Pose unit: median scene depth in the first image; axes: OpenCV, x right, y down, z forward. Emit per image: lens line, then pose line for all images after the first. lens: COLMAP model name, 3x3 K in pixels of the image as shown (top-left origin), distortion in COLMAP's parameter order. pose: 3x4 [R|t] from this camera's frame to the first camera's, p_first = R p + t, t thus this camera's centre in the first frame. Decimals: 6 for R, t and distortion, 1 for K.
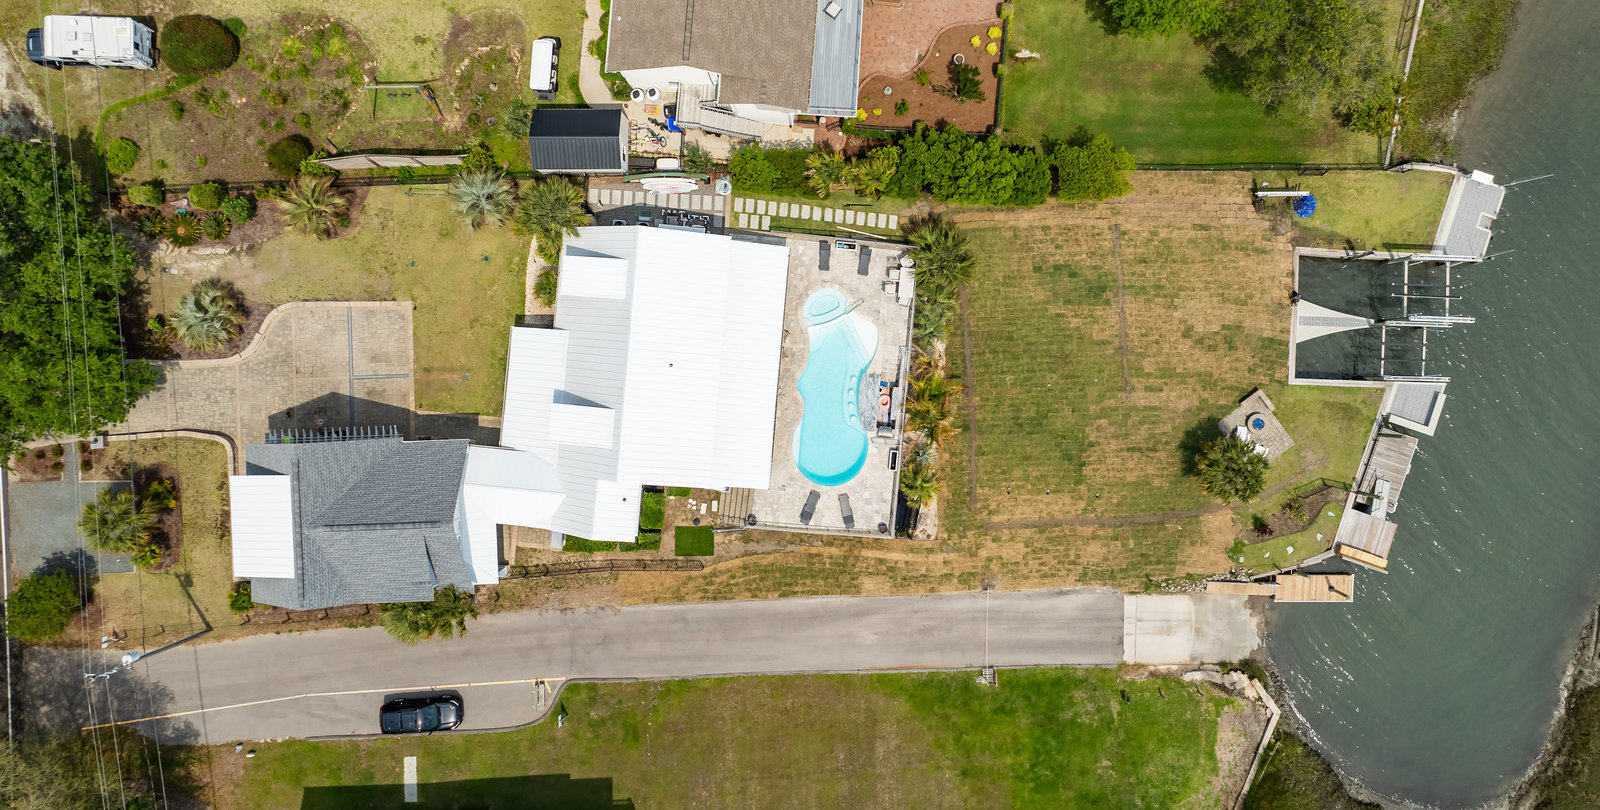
lens RADIAL K [[1122.0, 0, 800.0], [0, 1122.0, 405.0], [0, 0, 1]] dist [-0.007195, -0.002579]
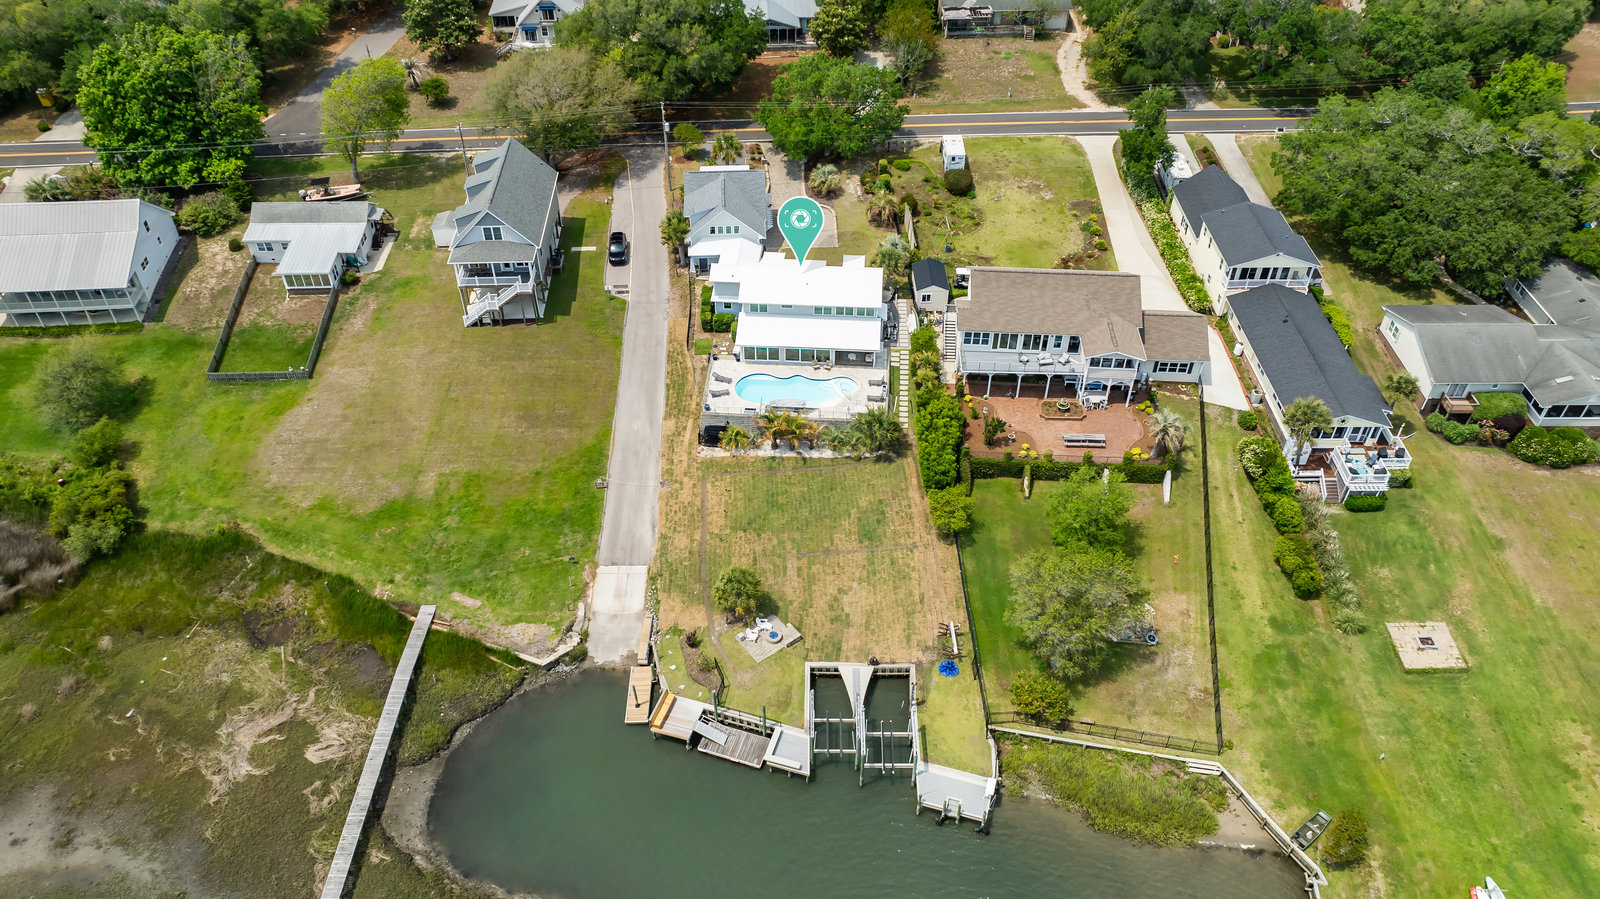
lens RADIAL K [[1115.0, 0, 800.0], [0, 1115.0, 449.5], [0, 0, 1]] dist [-0.014368, 0.003996]
pose [[0.017636, 0.684015, -0.729255, 1.190723], [-0.999843, 0.013465, -0.011550, -0.001497], [0.001919, 0.729344, 0.684144, -0.029153]]
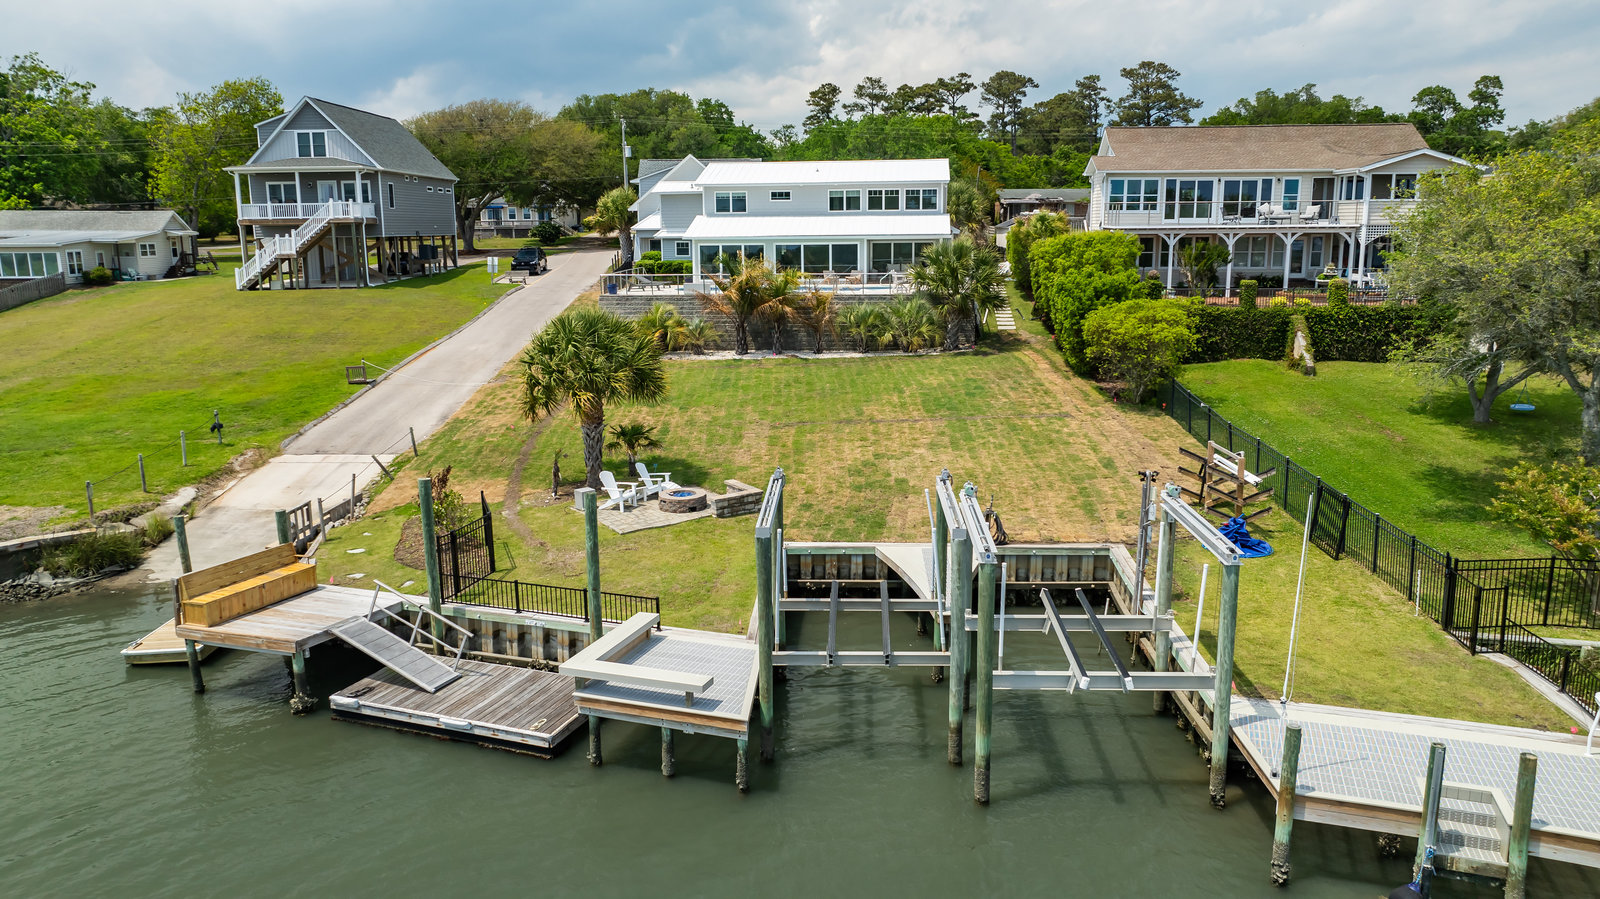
lens RADIAL K [[1115.0, 0, 800.0], [0, 1115.0, 449.5], [0, 0, 1]] dist [-0.014368, 0.003996]
pose [[-0.022699, 0.218945, -0.975473, 0.818847], [-0.999654, 0.008021, 0.025062, -0.038962], [0.013311, 0.975704, 0.218687, 0.887072]]
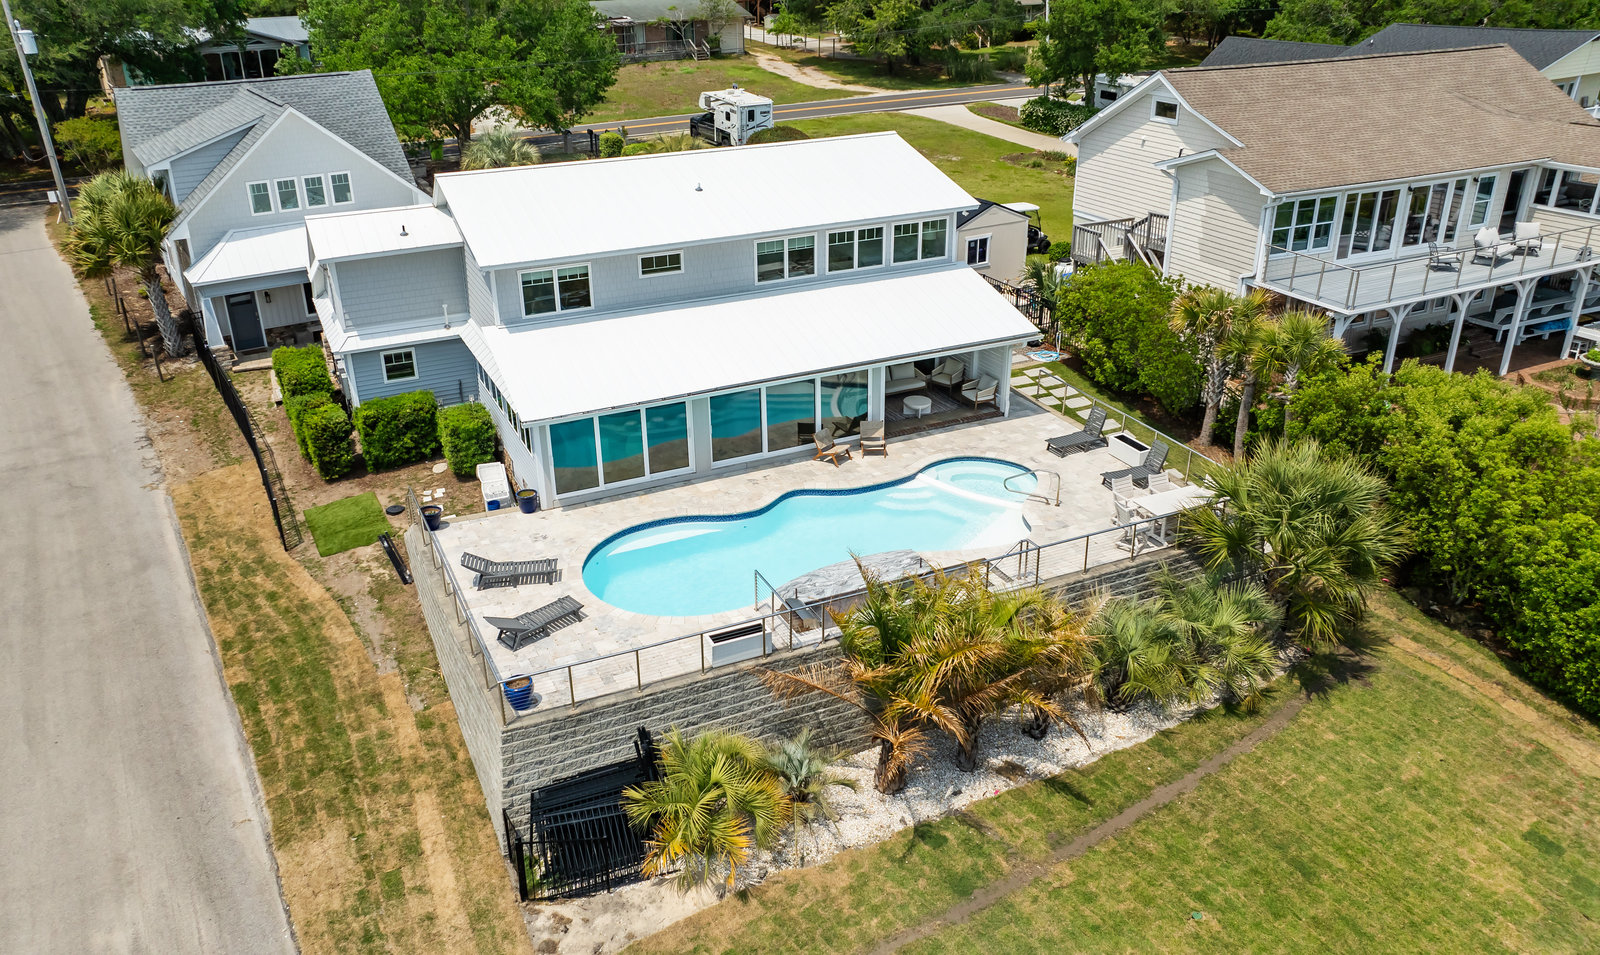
lens RADIAL K [[1181.7, 0, 762.6], [0, 1181.7, 474.6], [0, 0, 1]] dist [-0.009060, -0.005012]
pose [[0.483809, 0.376201, -0.790191, 0.313610], [-0.875072, 0.221661, -0.430249, 0.165988], [0.013294, 0.899633, 0.436445, 0.765557]]
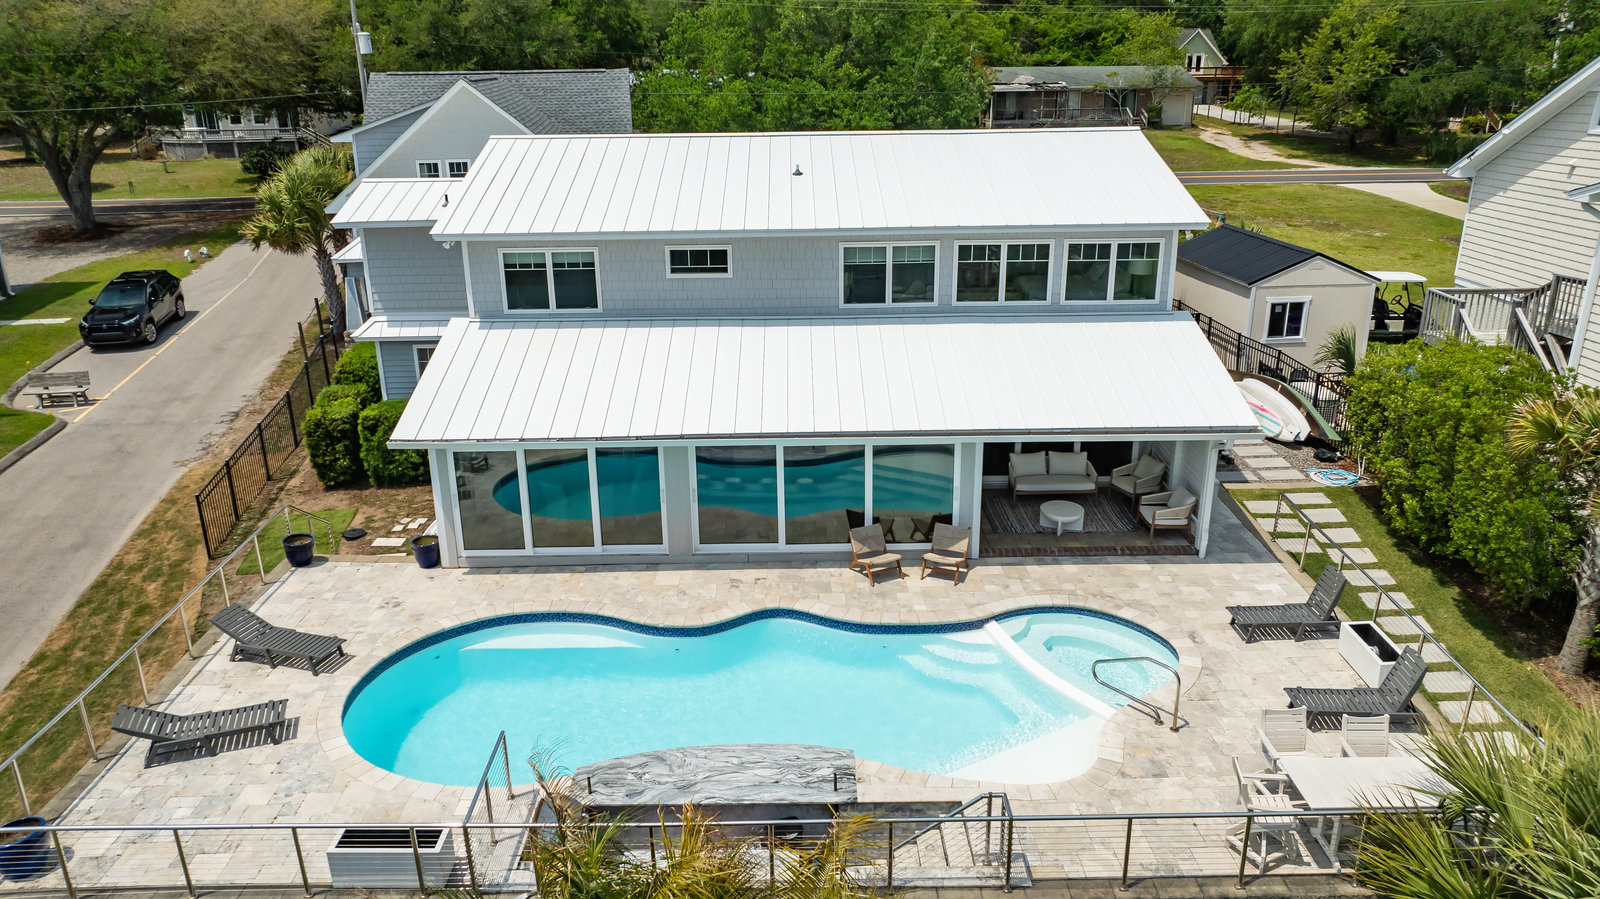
lens RADIAL K [[1115.0, 0, 800.0], [0, 1115.0, 449.5], [0, 0, 1]] dist [-0.014368, 0.003996]
pose [[0.090605, 0.350725, -0.932085, 0.219893], [-0.995792, 0.044835, -0.079927, -0.004560], [0.013758, 0.935405, 0.353311, 0.826931]]
